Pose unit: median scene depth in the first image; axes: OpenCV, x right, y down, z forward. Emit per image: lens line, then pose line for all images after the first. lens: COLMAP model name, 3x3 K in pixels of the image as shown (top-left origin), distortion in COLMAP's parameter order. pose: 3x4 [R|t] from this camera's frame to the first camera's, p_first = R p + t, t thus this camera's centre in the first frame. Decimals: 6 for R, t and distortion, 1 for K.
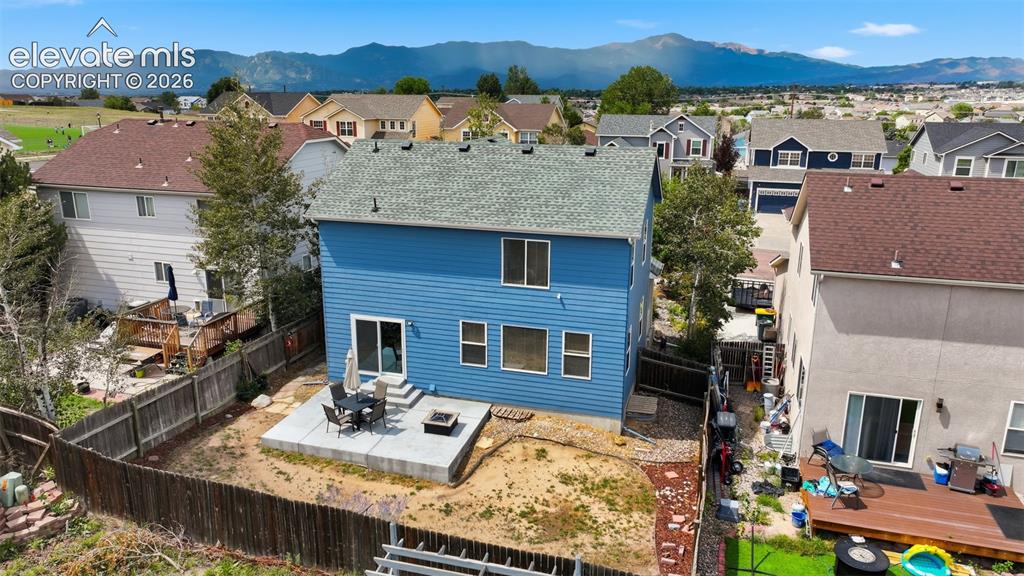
lens RADIAL K [[727.0, 0, 512.0], [0, 727.0, 288.0], [0, 0, 1]] dist [0.004310, 0.001396]
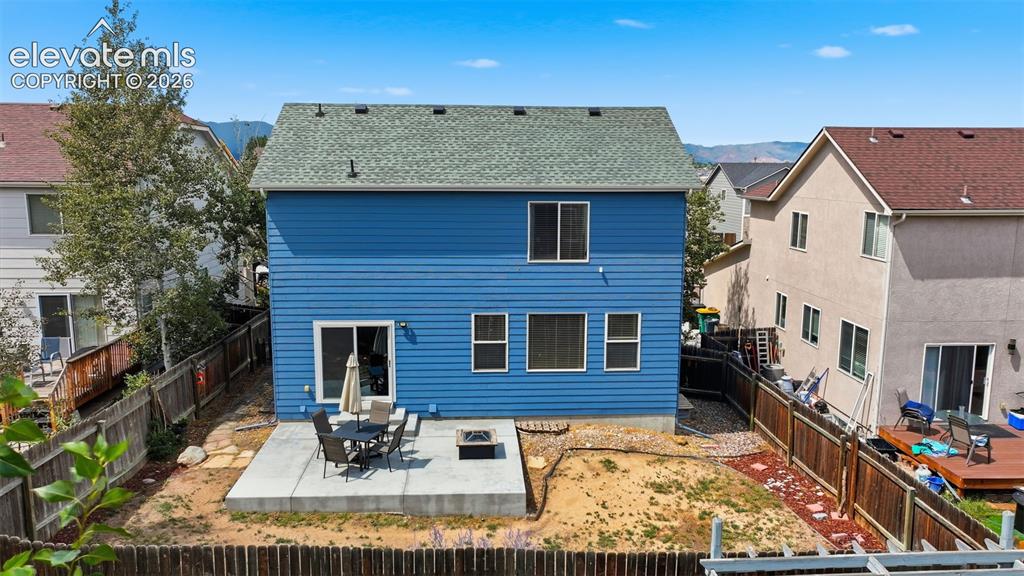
lens RADIAL K [[727.0, 0, 512.0], [0, 727.0, 288.0], [0, 0, 1]] dist [0.004310, 0.001396]
pose [[0.941802, -0.056001, 0.331471, -0.301561], [0.091720, 0.991423, -0.093104, 0.098346], [-0.323414, 0.118088, 0.938860, 0.262369]]
